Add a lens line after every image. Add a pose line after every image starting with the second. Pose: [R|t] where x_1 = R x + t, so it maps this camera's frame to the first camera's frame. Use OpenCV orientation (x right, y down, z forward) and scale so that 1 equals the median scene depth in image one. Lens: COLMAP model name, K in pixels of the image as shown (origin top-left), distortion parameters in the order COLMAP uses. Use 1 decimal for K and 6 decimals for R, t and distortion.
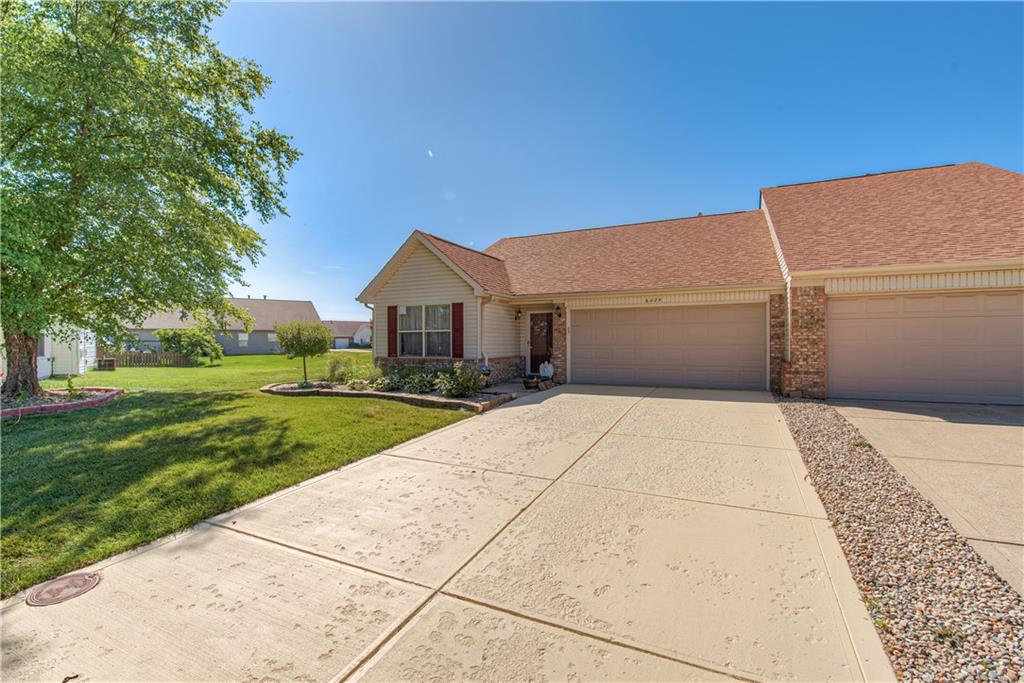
lens RADIAL K [[443.5, 0, 514.3], [0, 443.5, 341.2], [0, 0, 1]] dist [-0.003038, -0.008980]
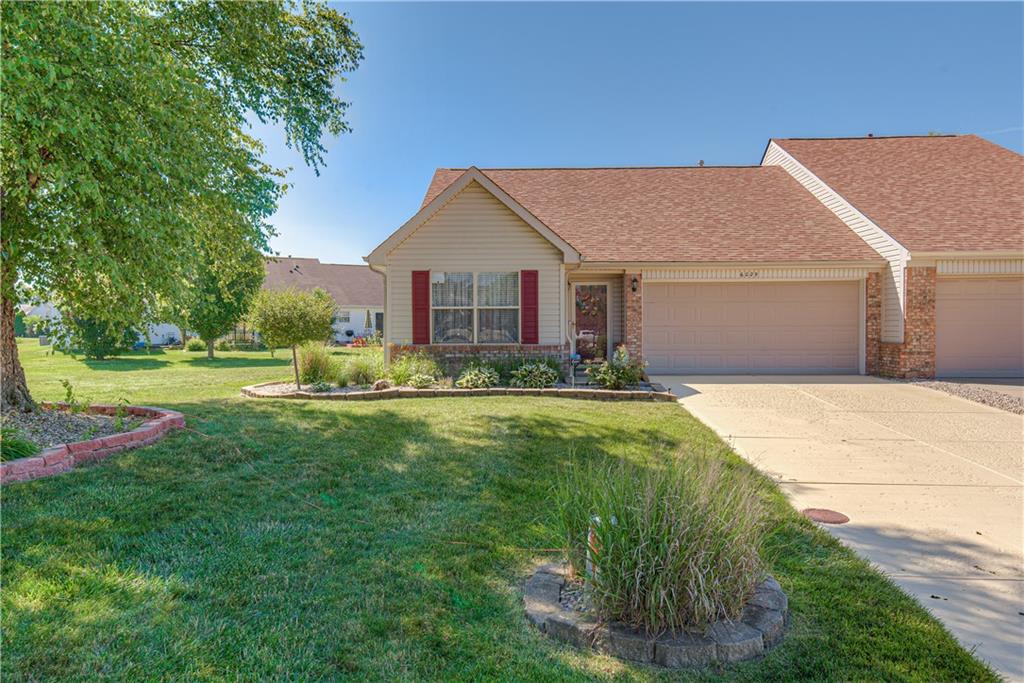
lens RADIAL K [[768.5, 0, 492.4], [0, 768.5, 324.7], [0, 0, 1]] dist [0.029498, -0.000603]
pose [[0.914008, 0.000535, 0.405696, -0.722491], [0.000494, 0.999997, -0.002432, 0.008547], [-0.405696, 0.002423, 0.914005, -0.162460]]
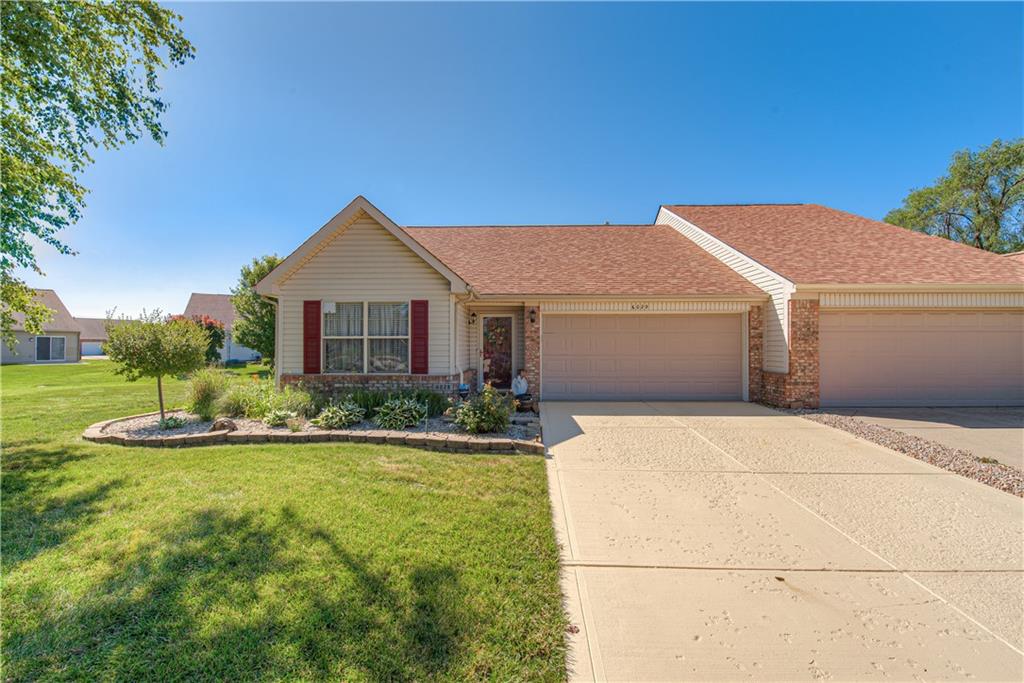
lens RADIAL K [[443.5, 0, 498.0], [0, 443.5, 333.2], [0, 0, 1]] dist [-0.003038, -0.008980]
pose [[0.918947, 0.014511, 0.394114, -0.306281], [-0.003745, 0.999599, -0.028072, -0.010595], [-0.394363, 0.024321, 0.918633, 0.261512]]
